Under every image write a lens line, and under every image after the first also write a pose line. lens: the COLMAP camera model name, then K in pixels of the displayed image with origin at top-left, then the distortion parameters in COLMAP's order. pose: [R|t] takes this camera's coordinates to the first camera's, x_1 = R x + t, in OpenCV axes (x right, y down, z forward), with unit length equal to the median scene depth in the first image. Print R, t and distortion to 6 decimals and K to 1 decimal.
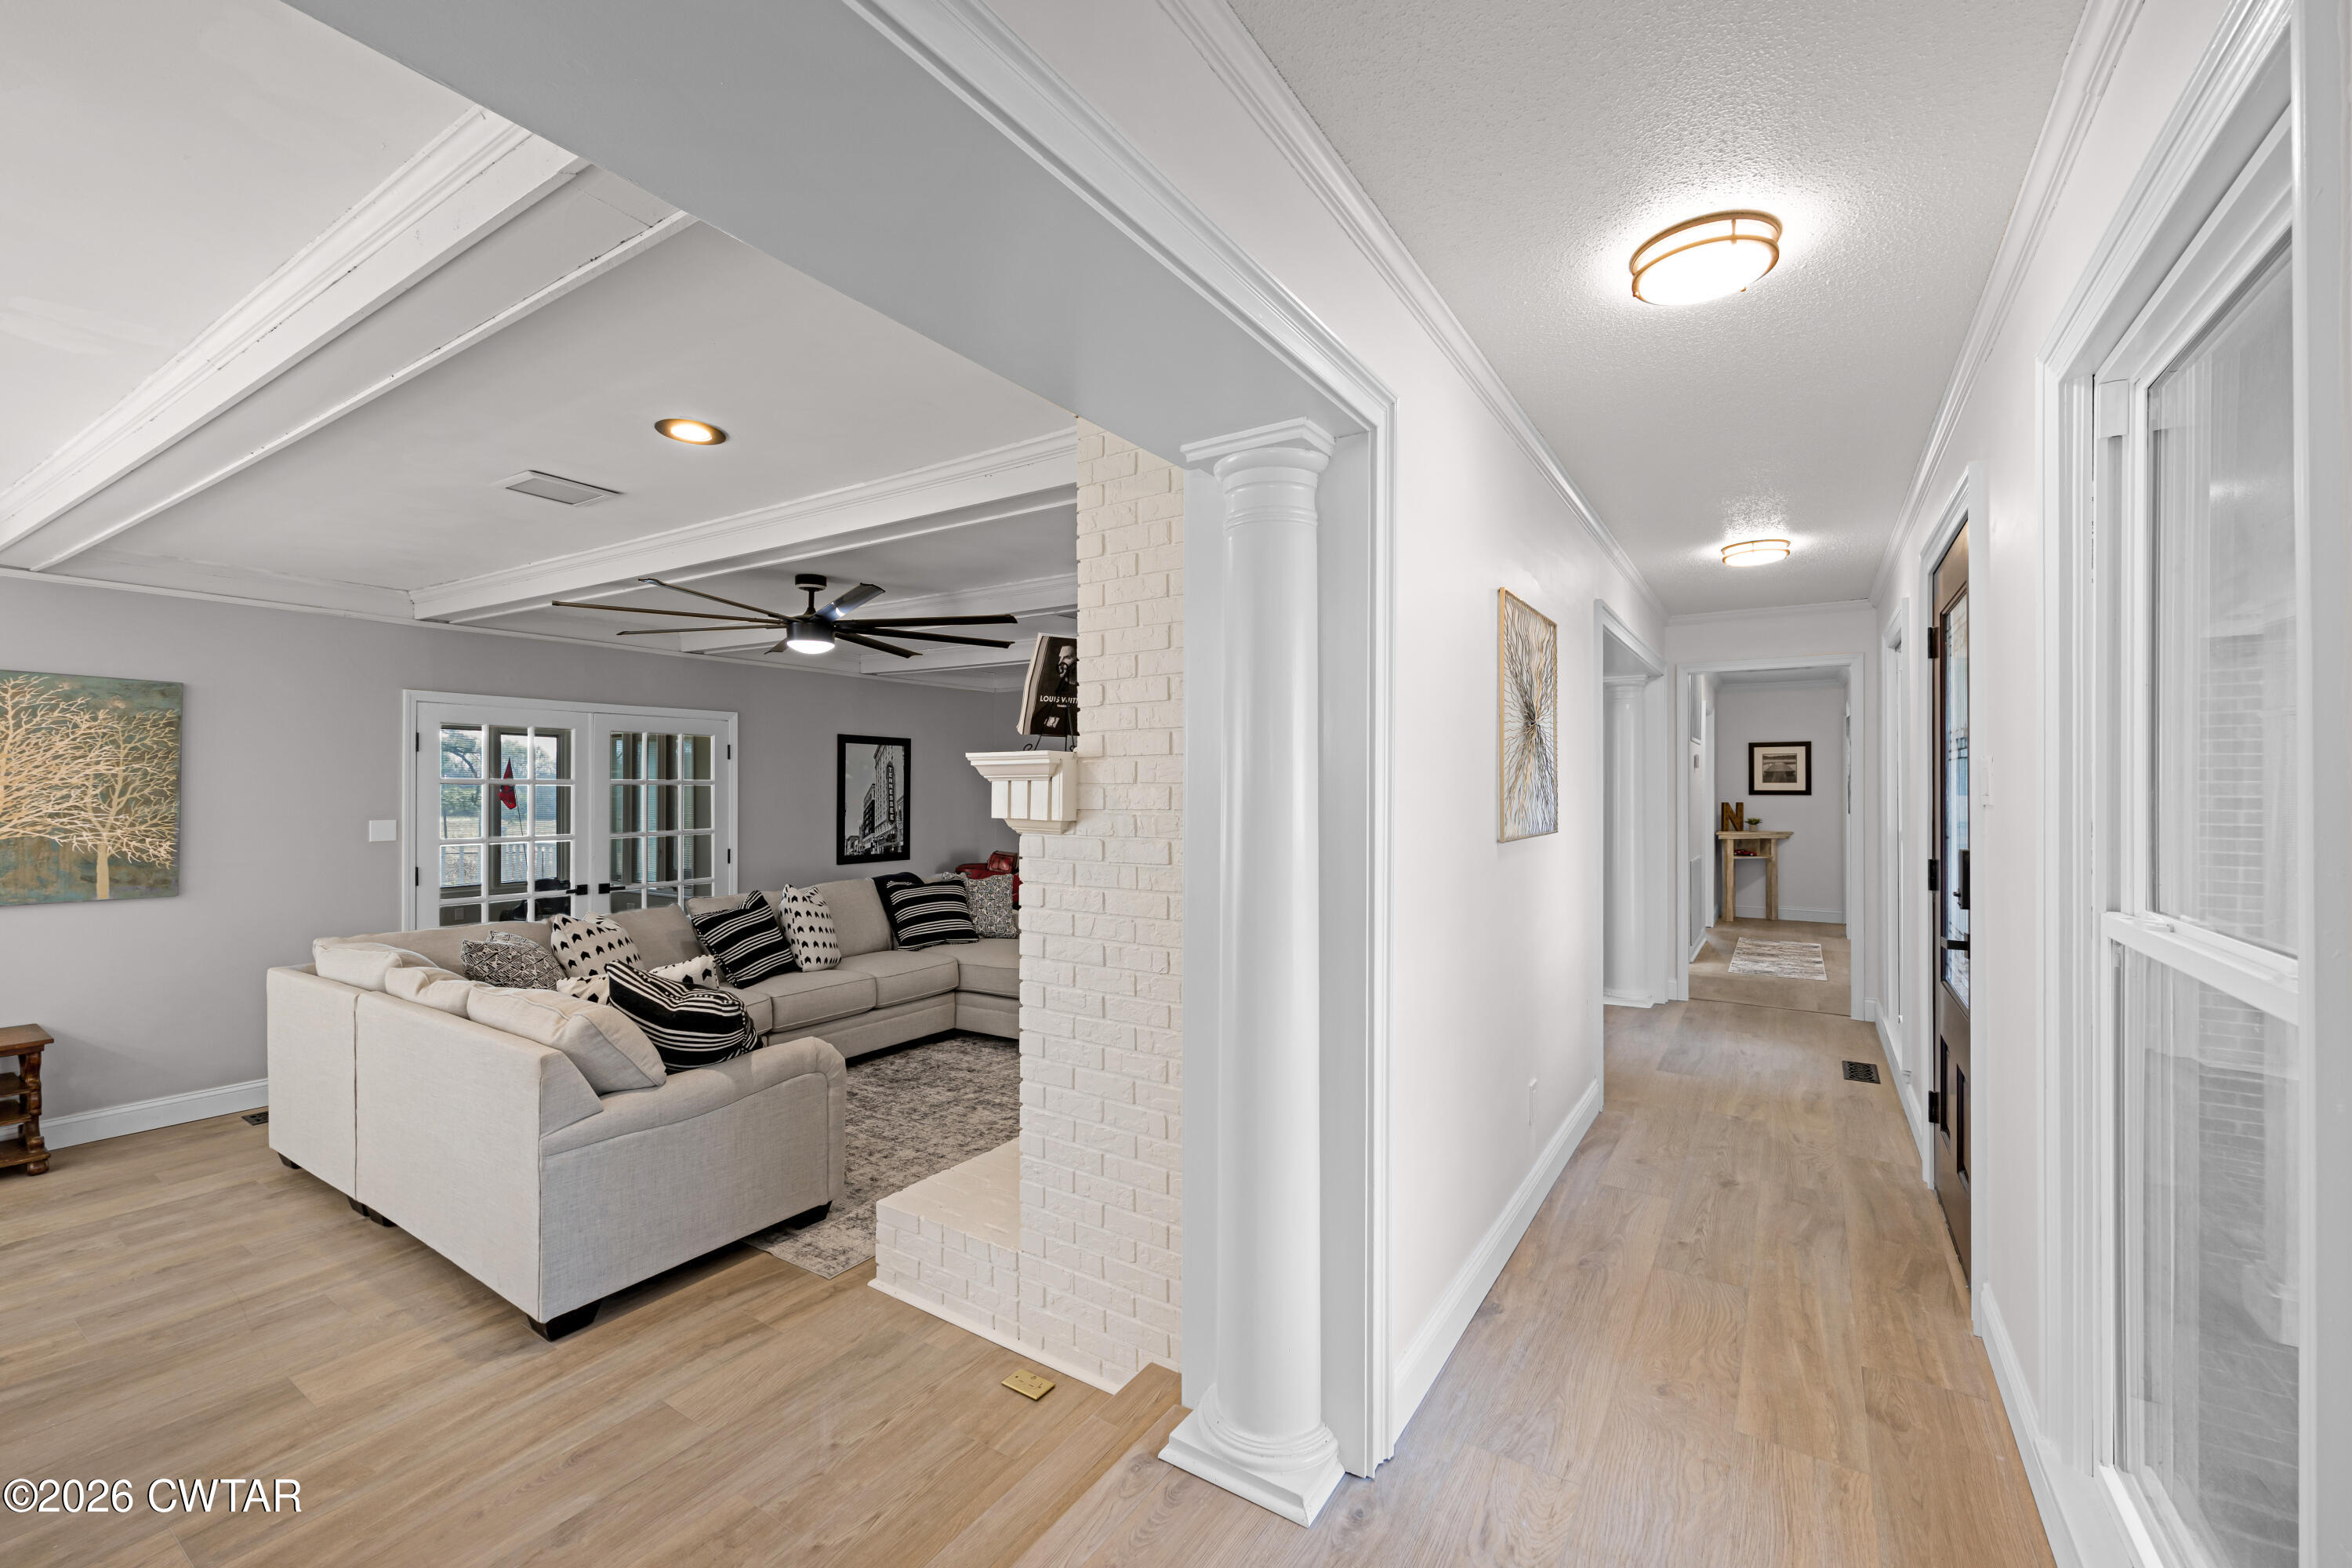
lens RADIAL K [[946.2, 0, 1184.3], [0, 946.2, 783.9], [0, 0, 1]] dist [0.000369, -0.000439]
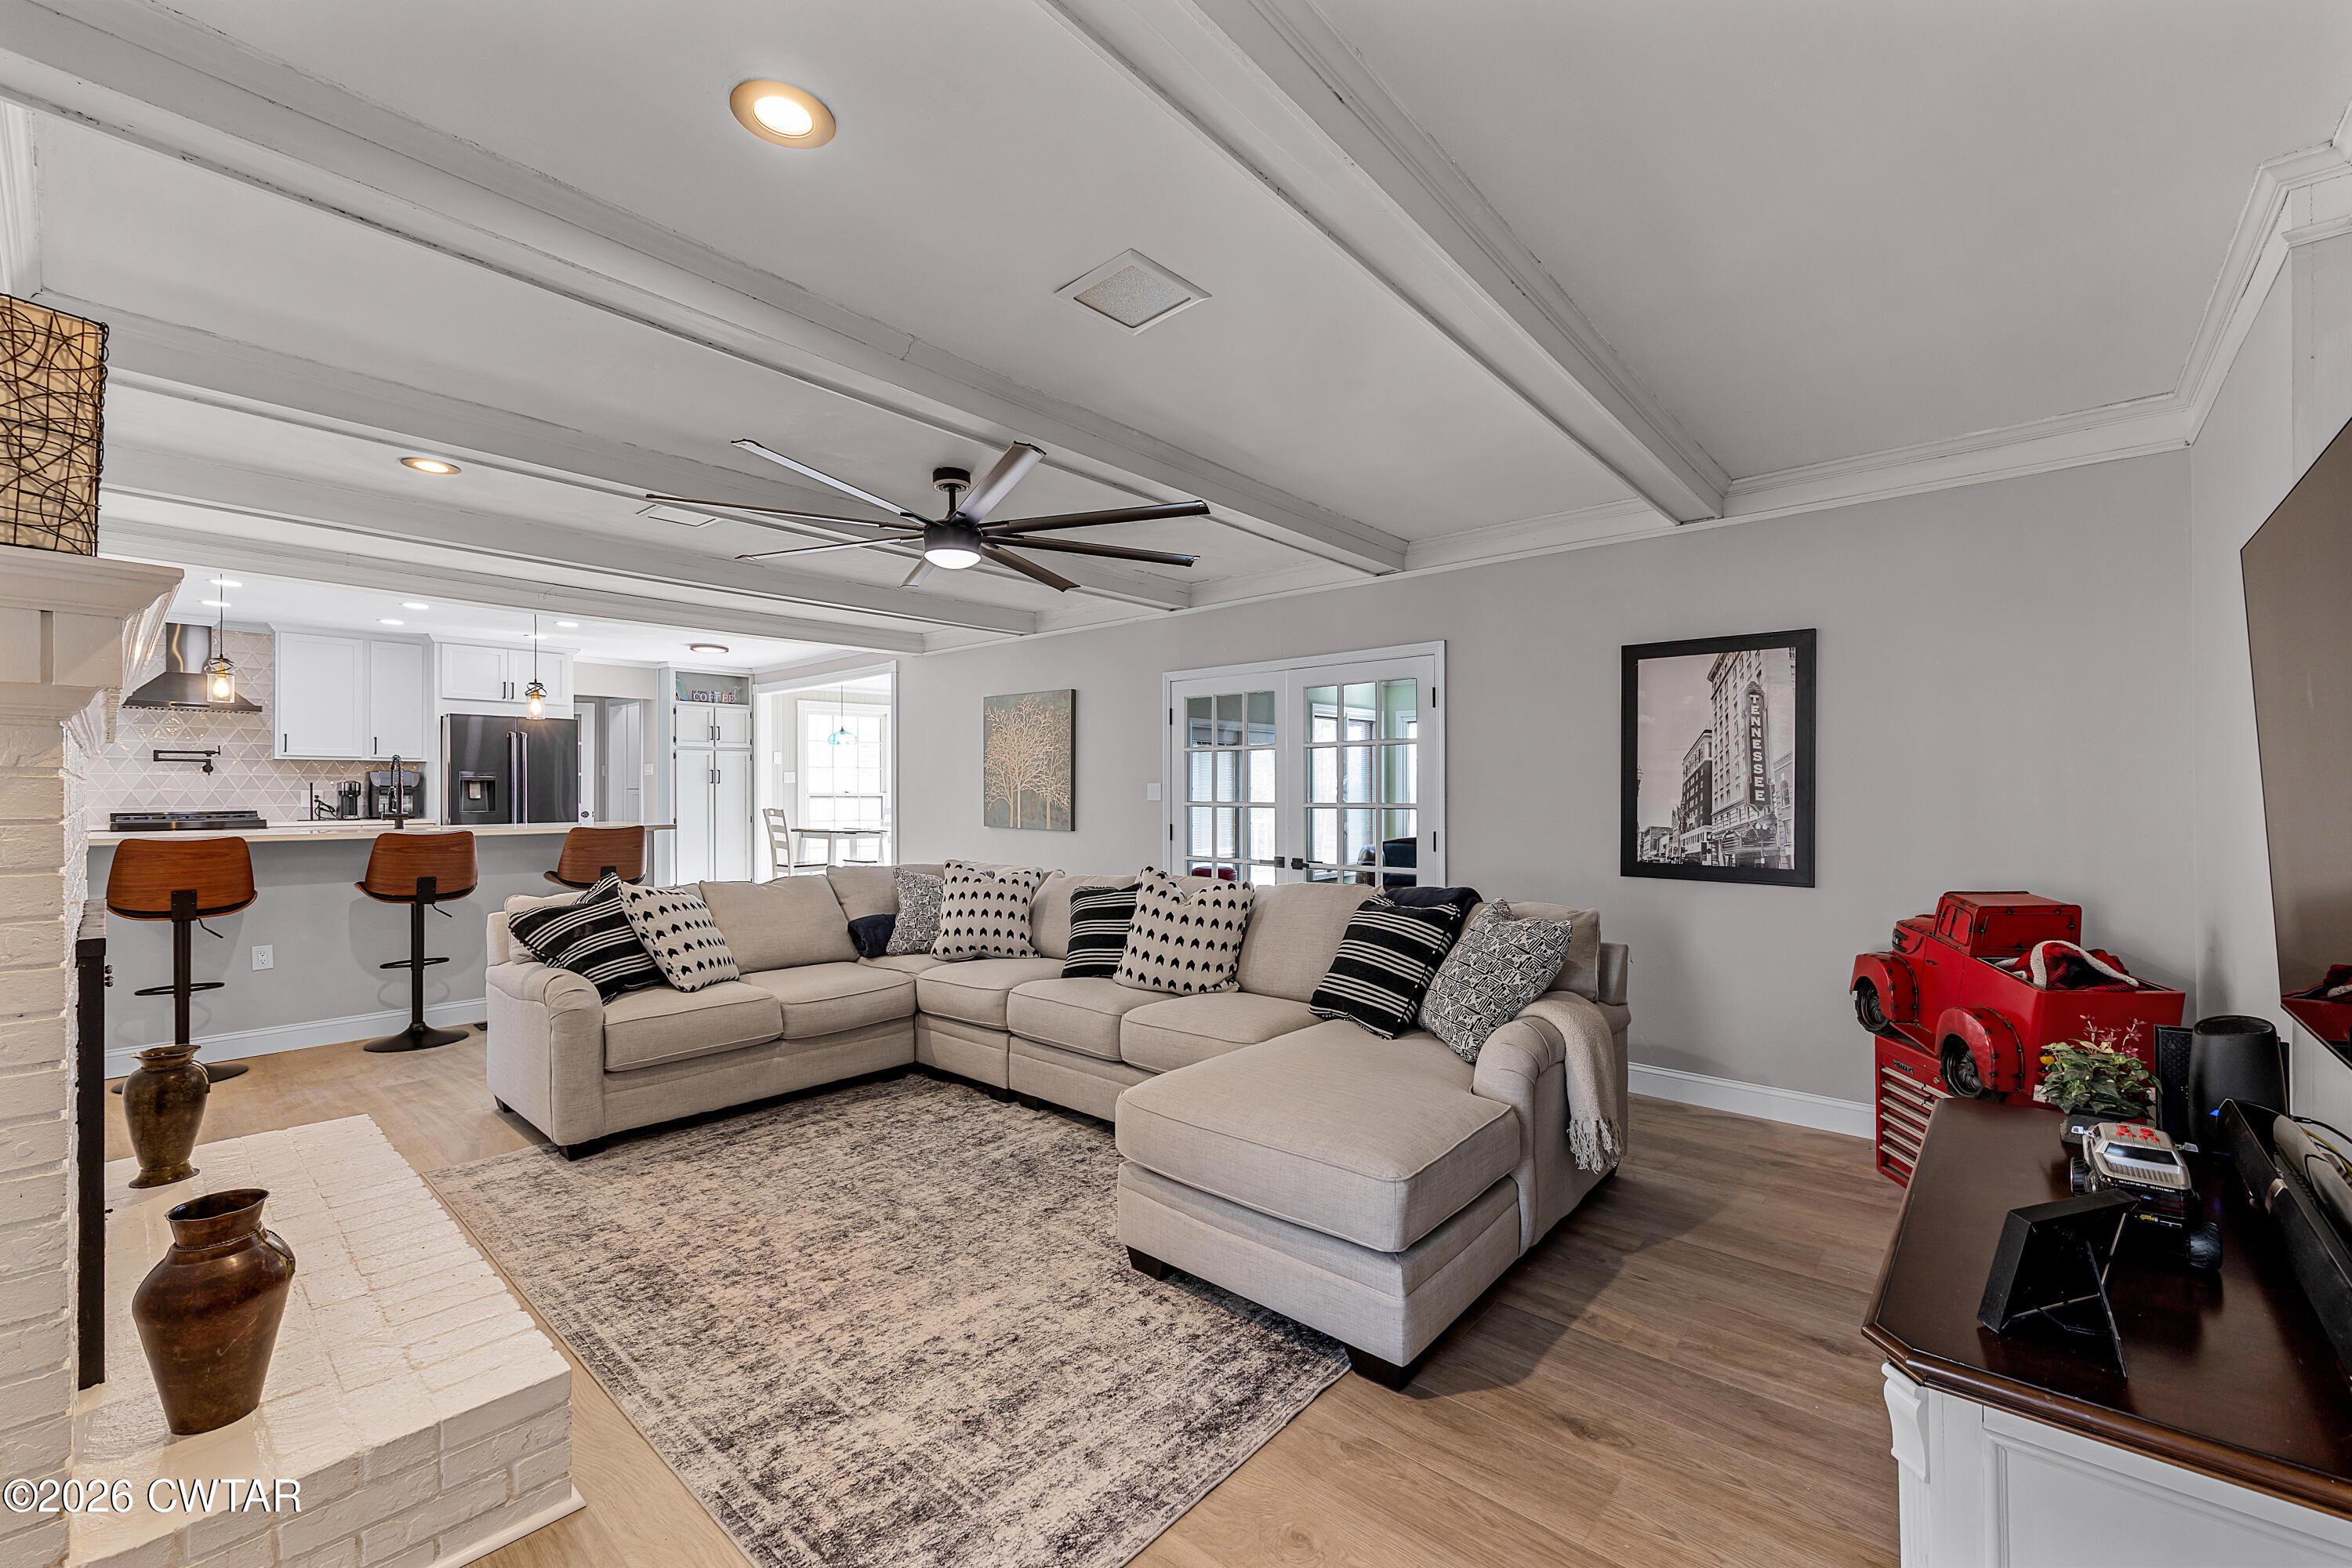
lens RADIAL K [[952.7, 0, 1185.7], [0, 952.7, 793.0], [0, 0, 1]] dist [-0.003238, -0.000031]
pose [[-0.145798, 0.000087, -0.989314, 0.410478], [0.004017, 0.999992, -0.000504, 0.060460], [0.989306, -0.004048, -0.145797, 1.424991]]
